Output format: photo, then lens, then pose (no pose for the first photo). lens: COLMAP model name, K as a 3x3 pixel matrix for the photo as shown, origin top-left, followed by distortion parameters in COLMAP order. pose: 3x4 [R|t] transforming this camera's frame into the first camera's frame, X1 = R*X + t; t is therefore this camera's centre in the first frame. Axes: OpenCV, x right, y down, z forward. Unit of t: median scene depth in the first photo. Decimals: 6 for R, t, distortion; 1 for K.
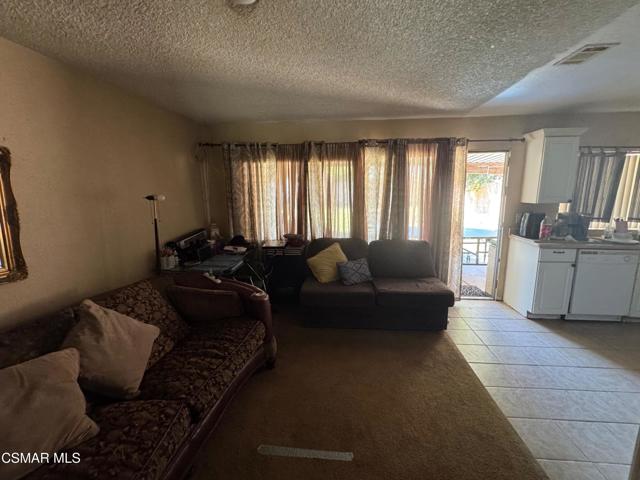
lens RADIAL K [[282.4, 0, 324.7], [0, 282.4, 238.1], [0, 0, 1]] dist [-0.002701, 0.000197]
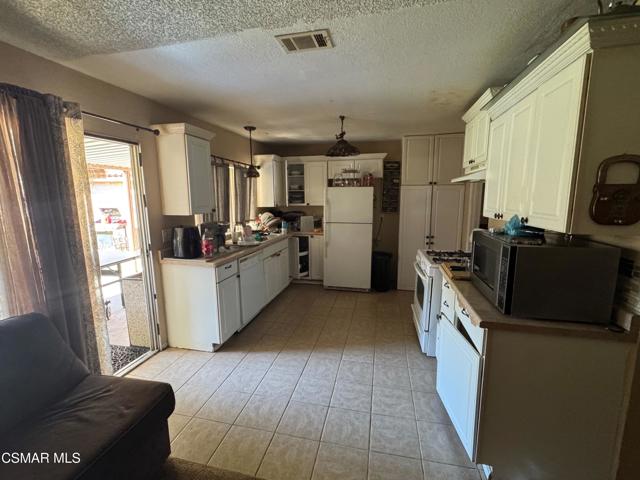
lens RADIAL K [[282.4, 0, 318.4], [0, 282.4, 238.8], [0, 0, 1]] dist [-0.002701, 0.000197]
pose [[0.147808, -0.146191, 0.978152, -0.001500], [0.175155, 0.977251, 0.119589, -0.090303], [-0.973383, 0.153652, 0.170051, 0.518424]]
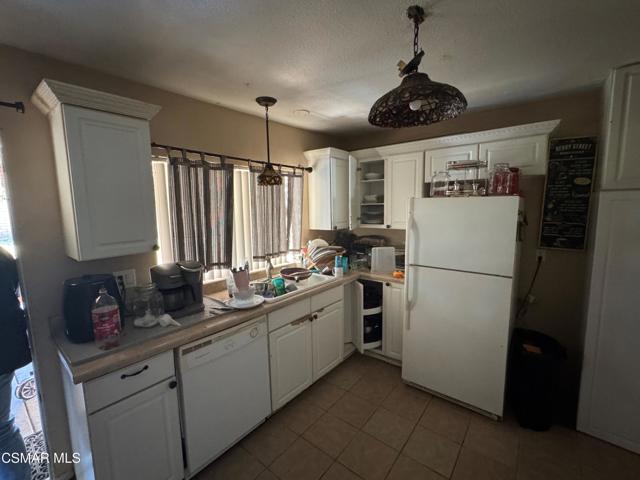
lens RADIAL K [[282.4, 0, 320.1], [0, 282.4, 238.6], [0, 0, 1]] dist [-0.002701, 0.000197]
pose [[0.562987, -0.100416, 0.820343, 0.619036], [0.153620, 0.988008, 0.015513, -0.109297], [-0.812063, 0.117287, 0.571662, 0.468240]]
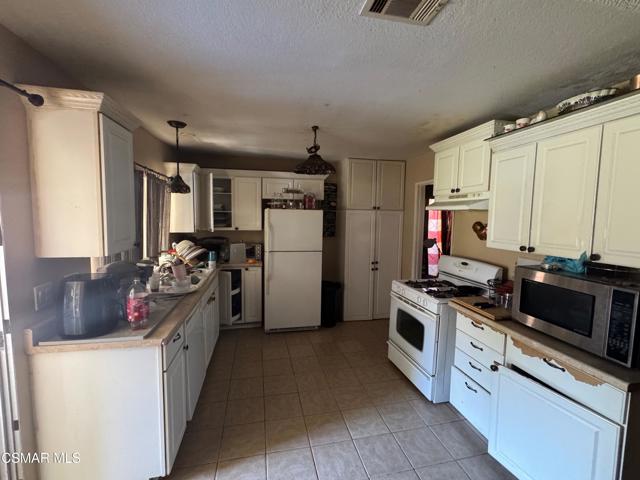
lens RADIAL K [[282.4, 0, 318.7], [0, 282.4, 238.6], [0, 0, 1]] dist [-0.002701, 0.000197]
pose [[-0.291014, -0.080180, 0.953353, 0.222669], [0.150775, 0.980186, 0.128461, -0.160082], [-0.944763, 0.181126, -0.273159, 0.803678]]
